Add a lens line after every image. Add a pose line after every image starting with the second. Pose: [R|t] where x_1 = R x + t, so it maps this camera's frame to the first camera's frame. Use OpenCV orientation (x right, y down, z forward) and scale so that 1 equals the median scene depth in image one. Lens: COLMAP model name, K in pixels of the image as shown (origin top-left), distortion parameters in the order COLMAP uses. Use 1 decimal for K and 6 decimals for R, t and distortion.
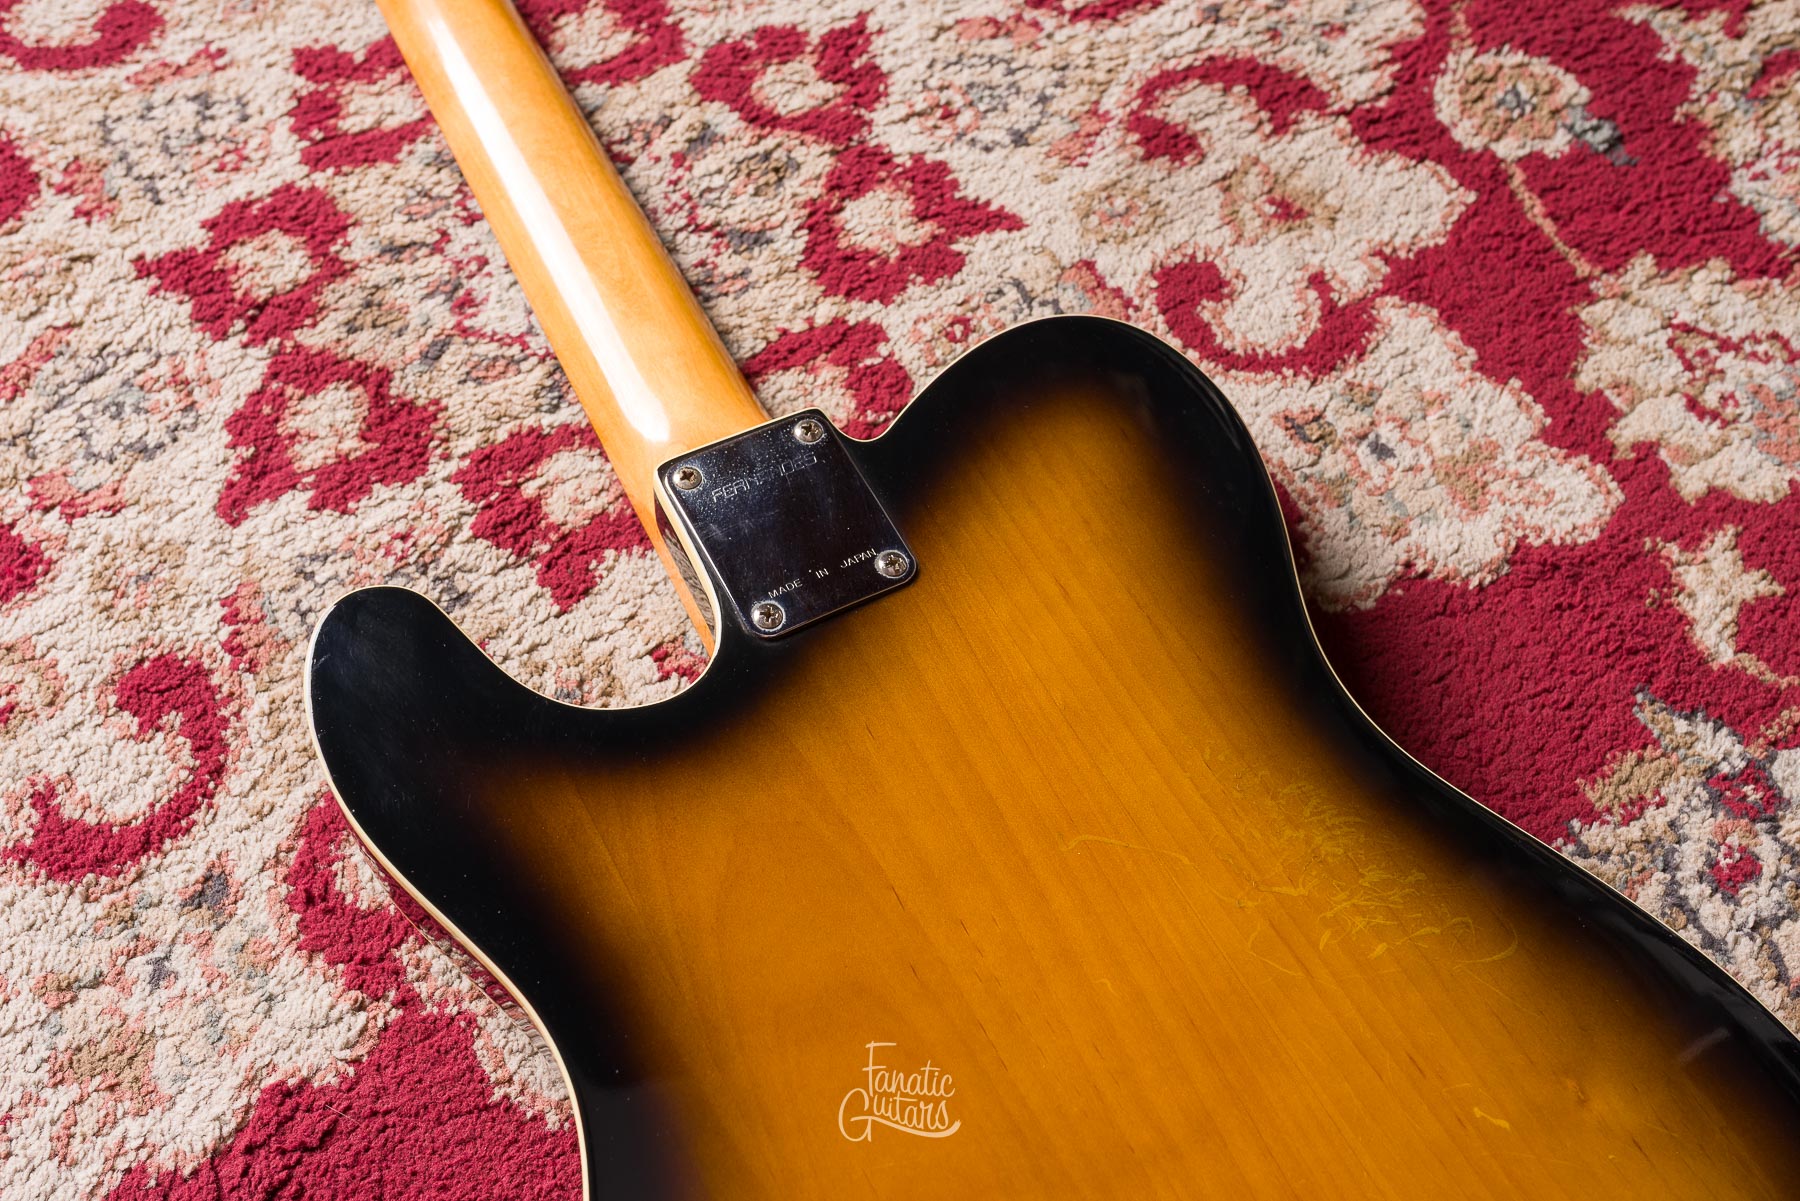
lens RADIAL K [[1763.2, 0, 903.9], [0, 1763.2, 586.6], [0, 0, 1]] dist [-0.000455, 0.000000]
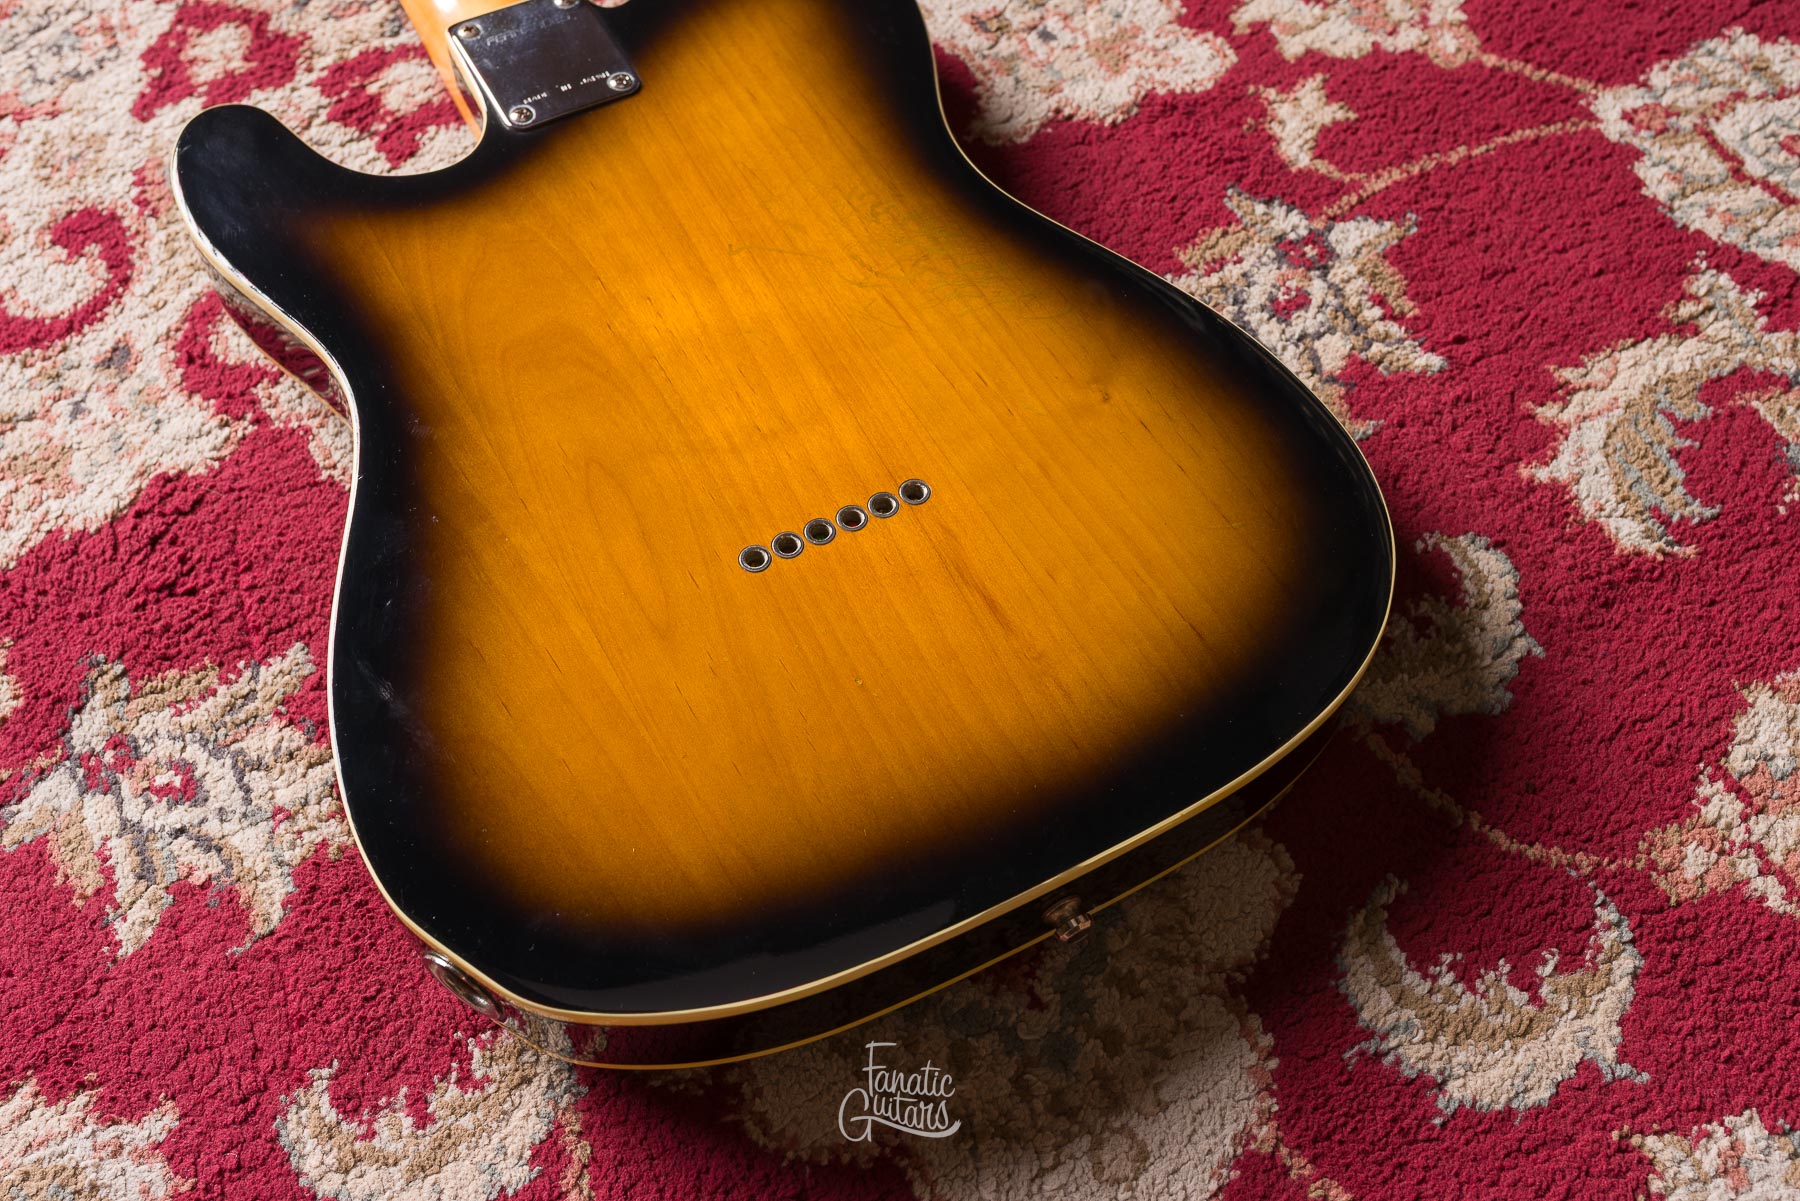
lens RADIAL K [[1707.6, 0, 900.2], [0, 1707.6, 601.2], [0, 0, 1]] dist [-0.000245, 0.000000]
pose [[0.998763, -0.030674, -0.039134, 0.205981], [0.030486, 0.999521, -0.005398, 0.333791], [0.039281, 0.004198, 0.999219, -0.218399]]
